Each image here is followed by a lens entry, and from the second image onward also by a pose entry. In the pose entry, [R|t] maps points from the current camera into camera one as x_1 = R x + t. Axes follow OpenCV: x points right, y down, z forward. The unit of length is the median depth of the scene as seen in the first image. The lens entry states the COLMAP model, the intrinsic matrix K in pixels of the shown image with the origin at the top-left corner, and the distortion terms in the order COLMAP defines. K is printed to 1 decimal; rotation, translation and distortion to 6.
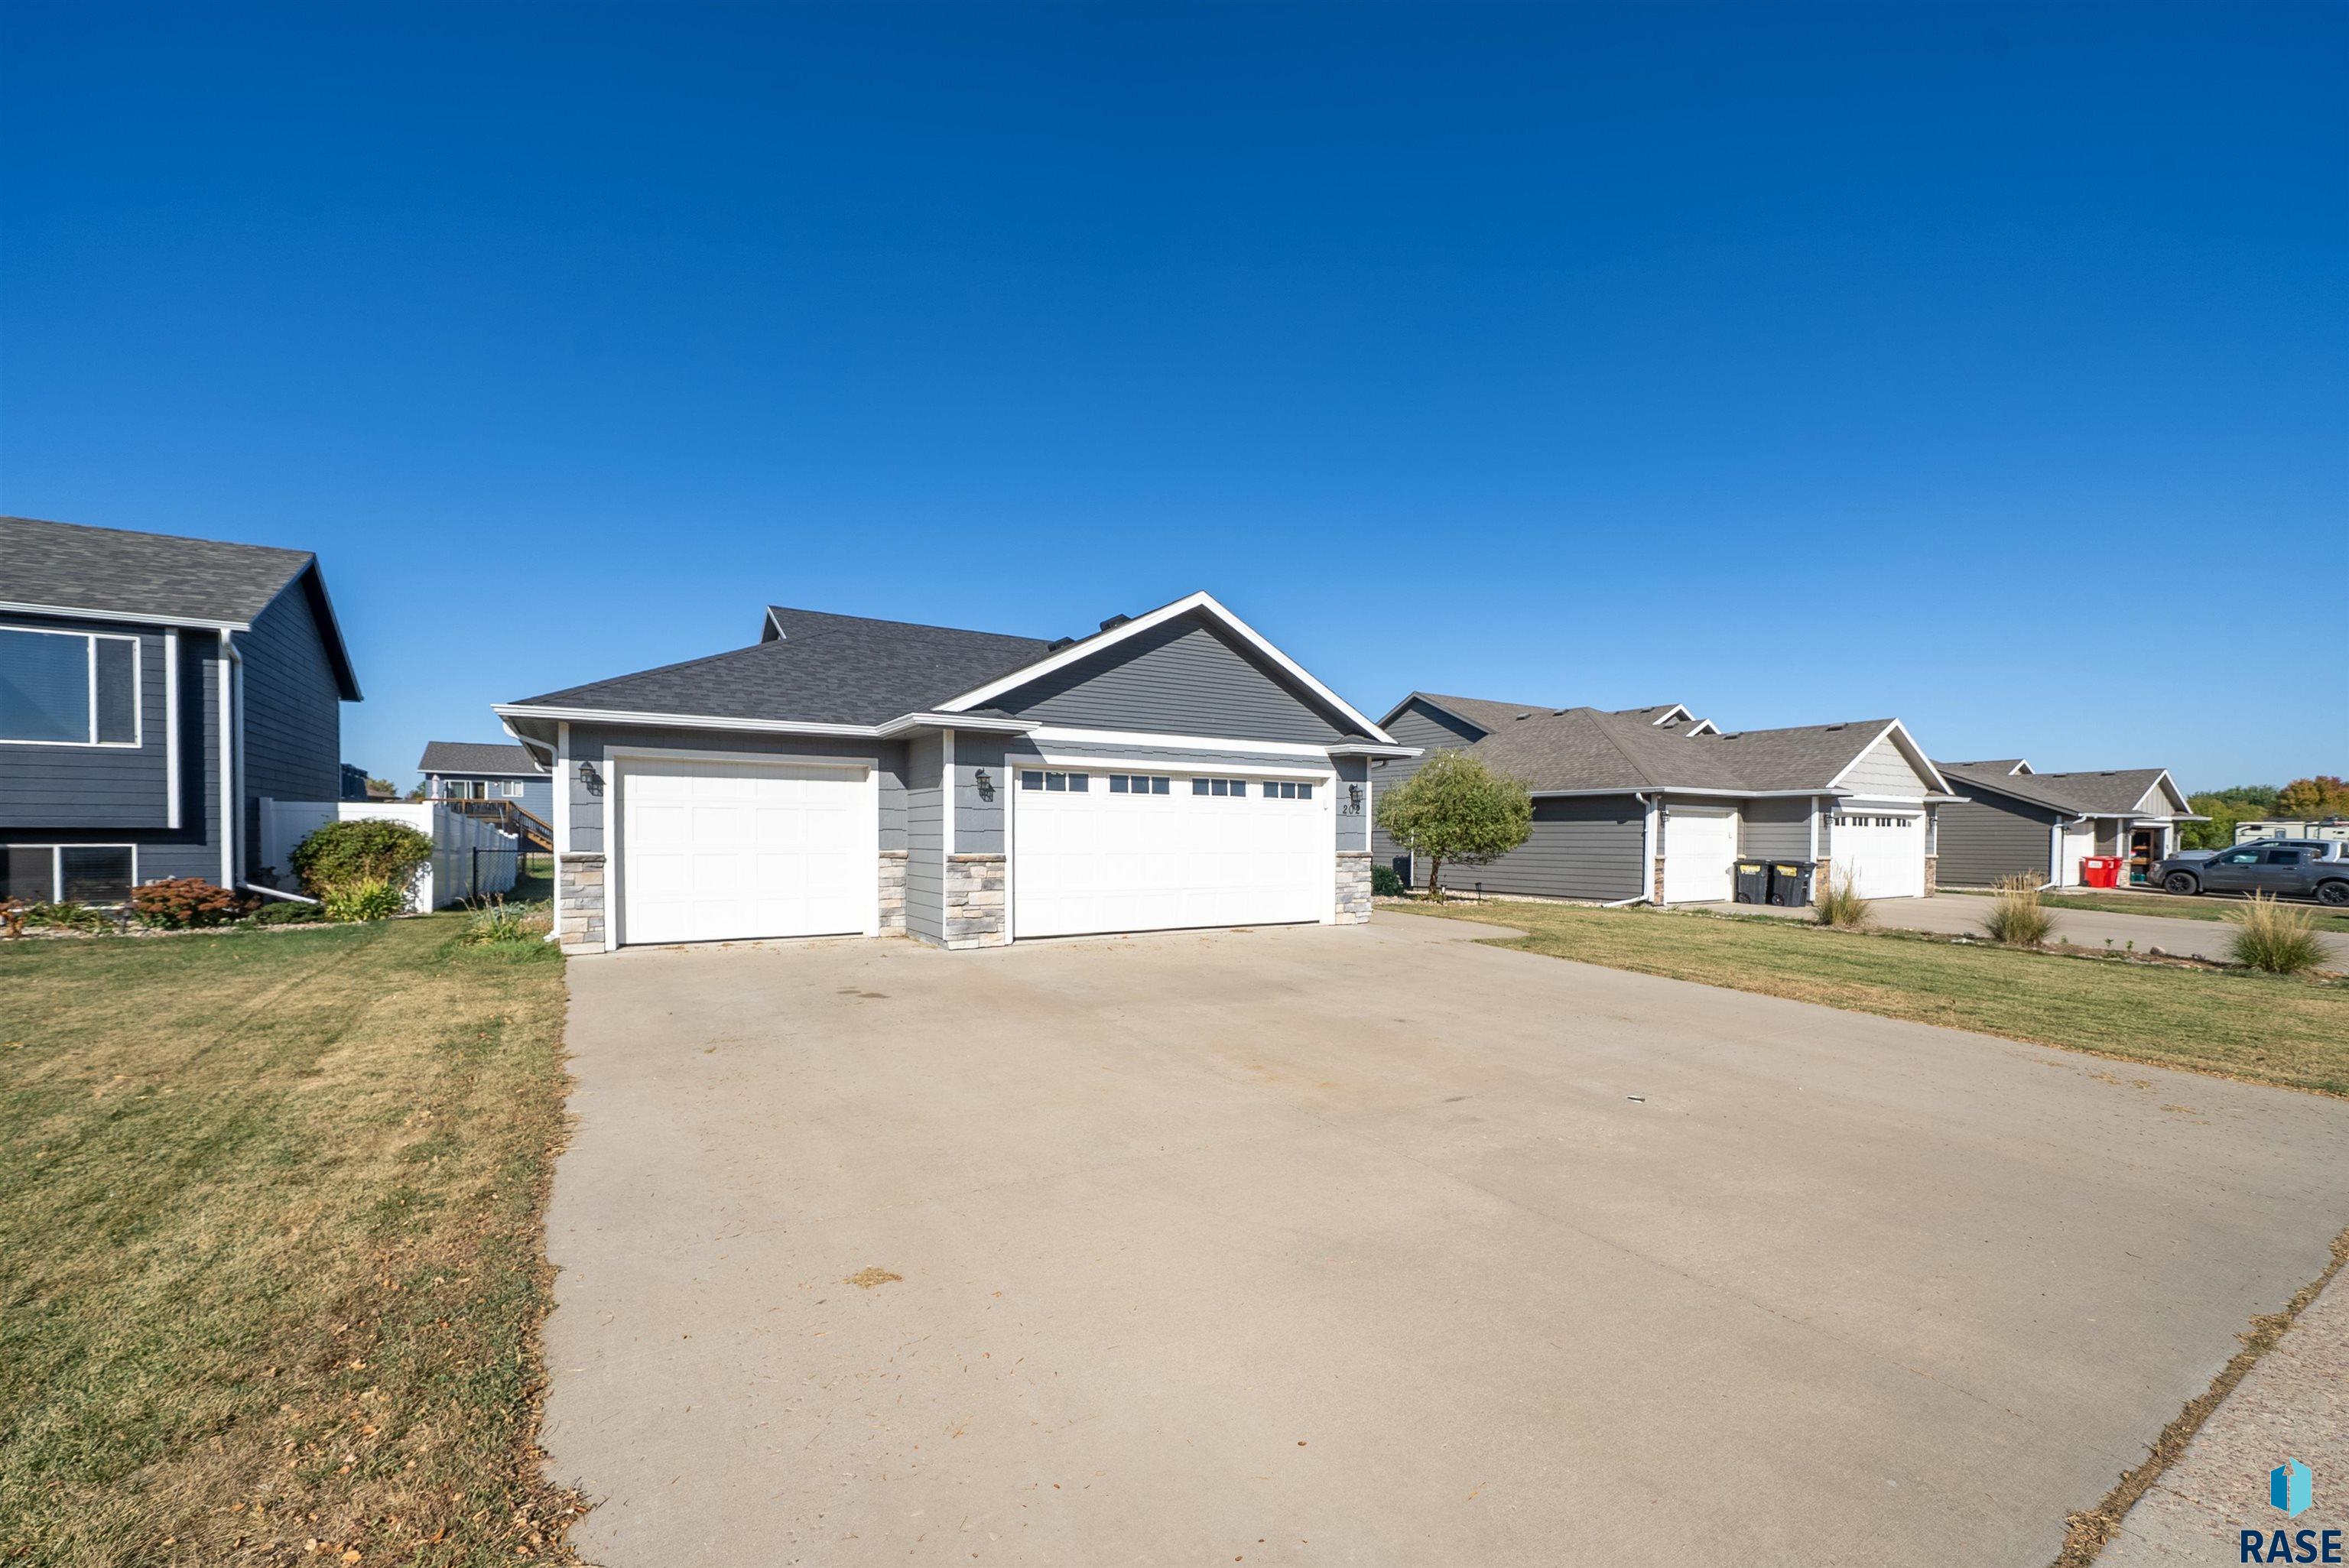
lens RADIAL K [[933.7, 0, 1163.2], [0, 933.7, 869.9], [0, 0, 1]] dist [-0.000356, -0.000158]
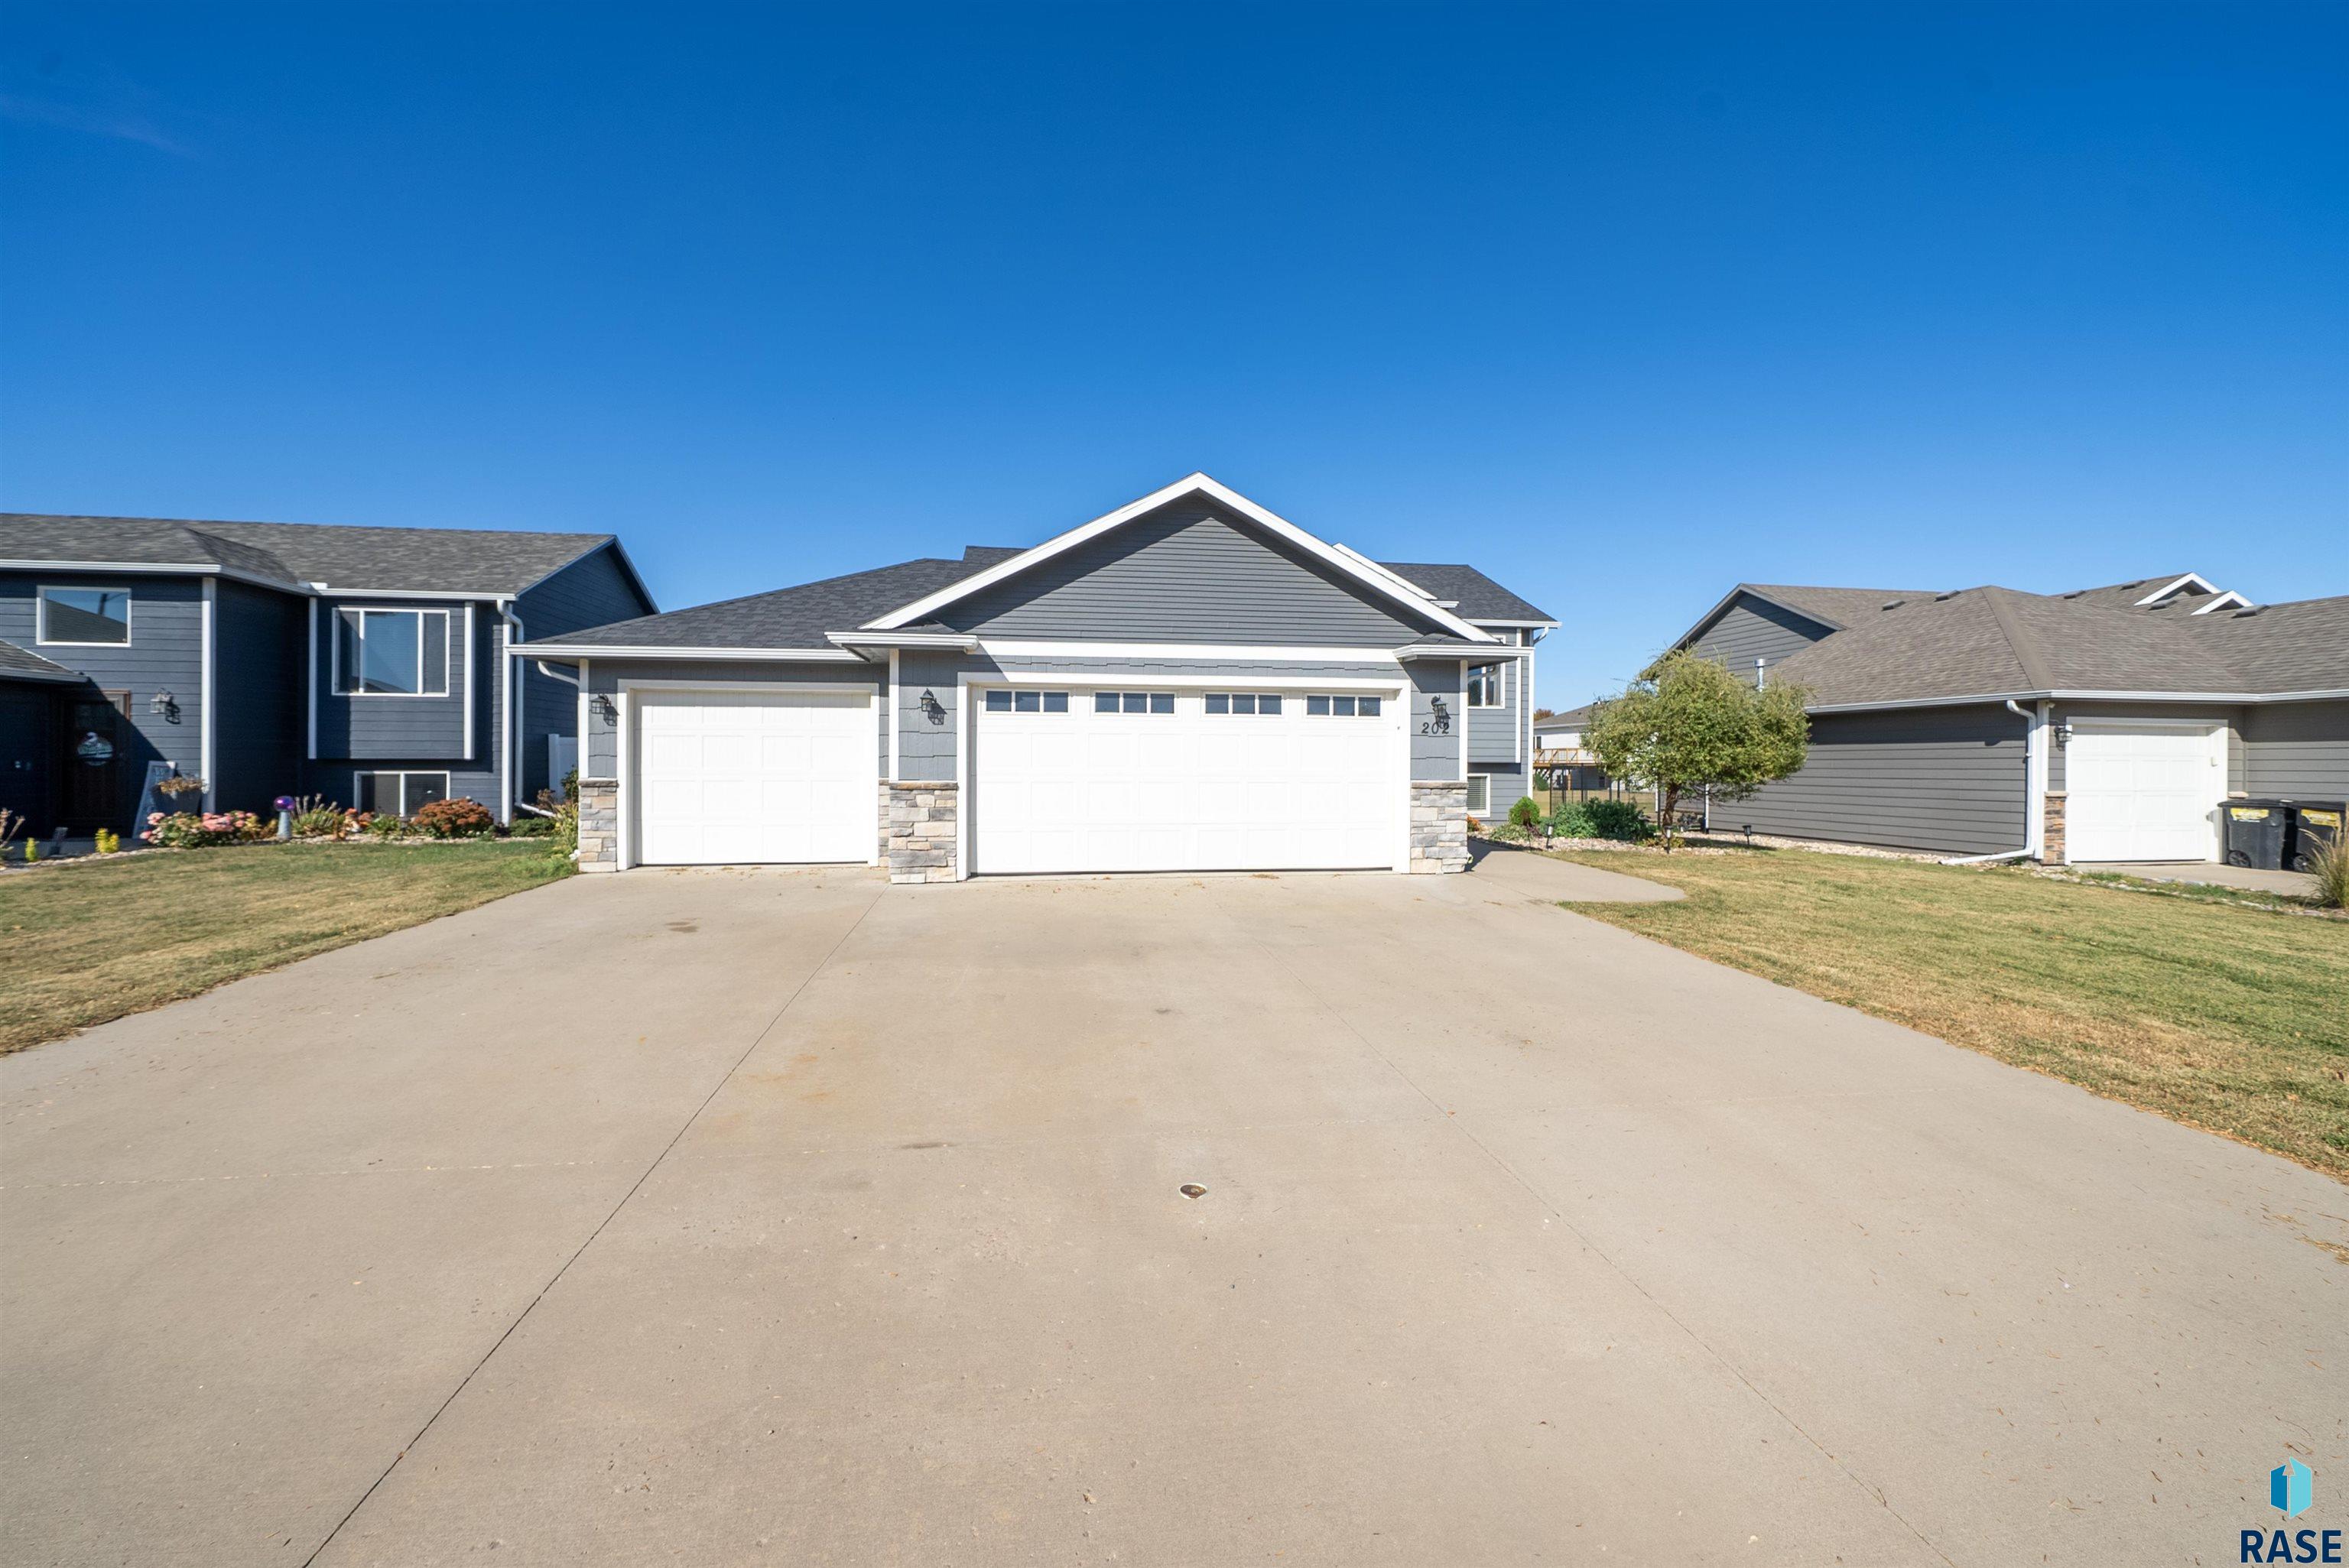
lens RADIAL K [[939.4, 0, 1174.5], [0, 939.4, 784.0], [0, 0, 1]] dist [-0.001311, -0.000033]
pose [[0.923324, 0.005378, -0.383983, 0.320084], [-0.012852, 0.999775, -0.016901, -0.001429], [0.383806, 0.020540, 0.923185, 0.193838]]
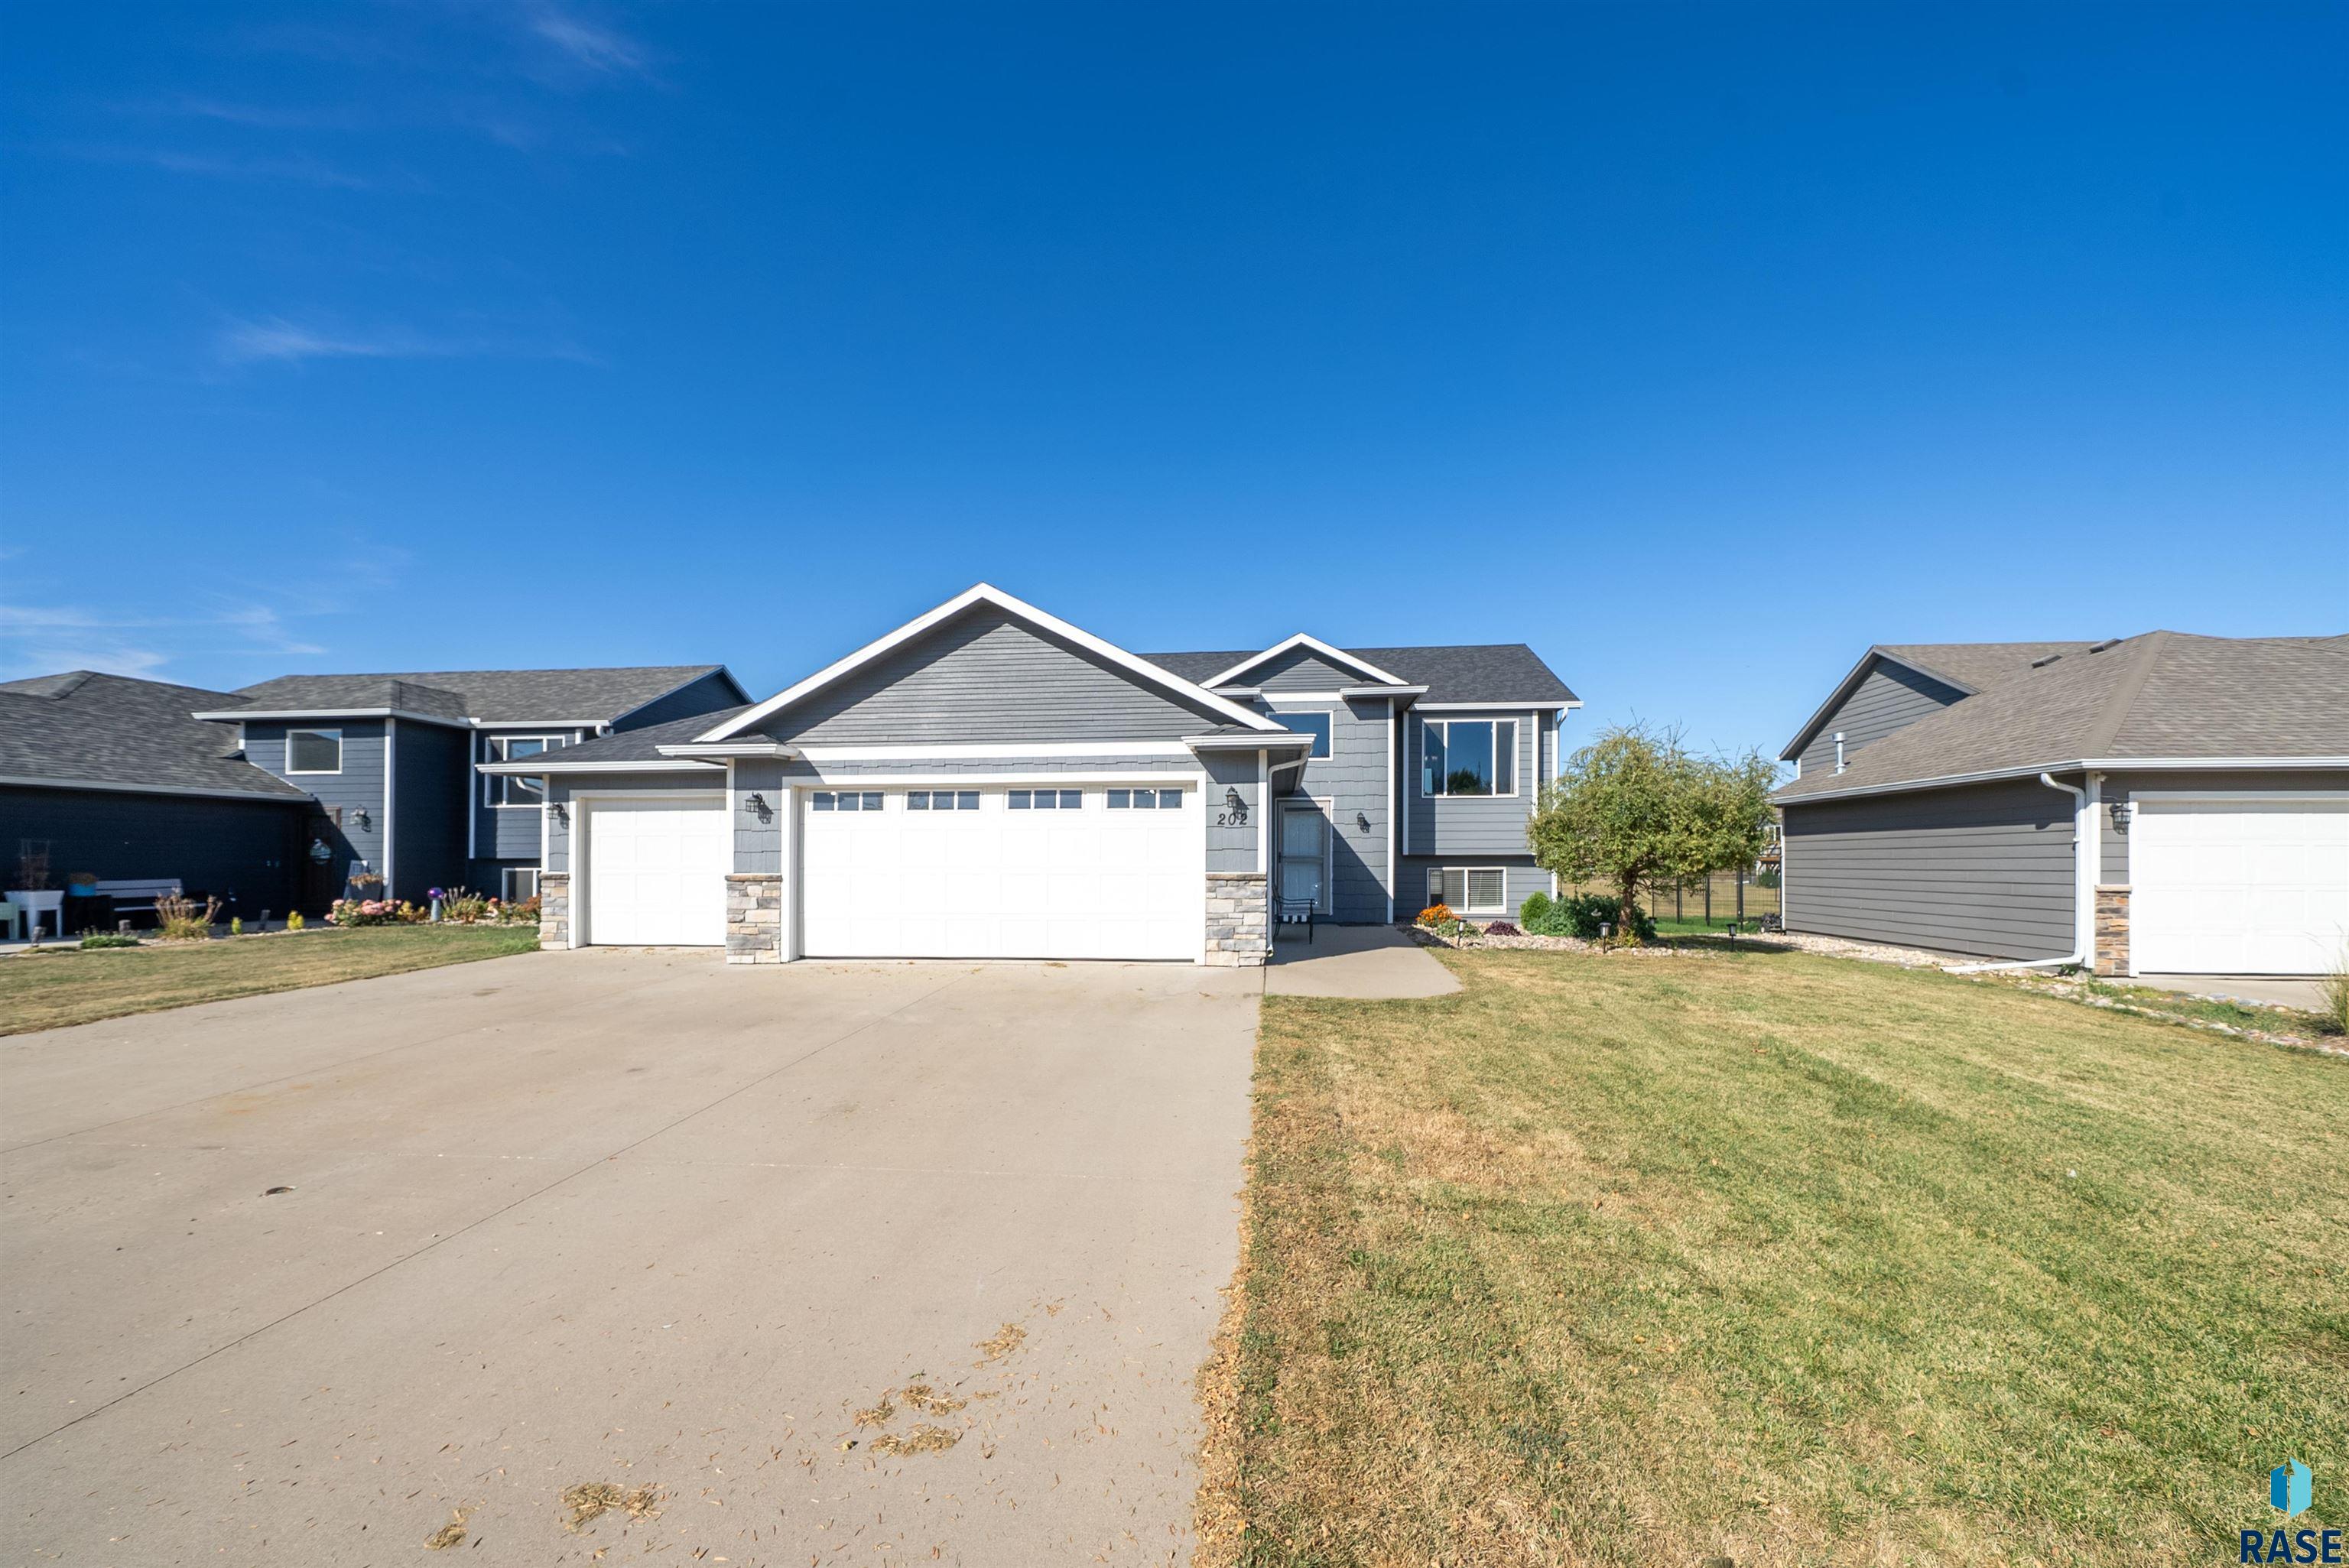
lens RADIAL K [[947.2, 0, 1184.6], [0, 947.2, 861.9], [0, 0, 1]] dist [-0.002634, -0.000190]
pose [[0.798674, -0.007129, -0.601721, 0.682911], [-0.016376, 0.999302, -0.033576, -0.001891], [0.601540, 0.036671, 0.798000, 0.364174]]
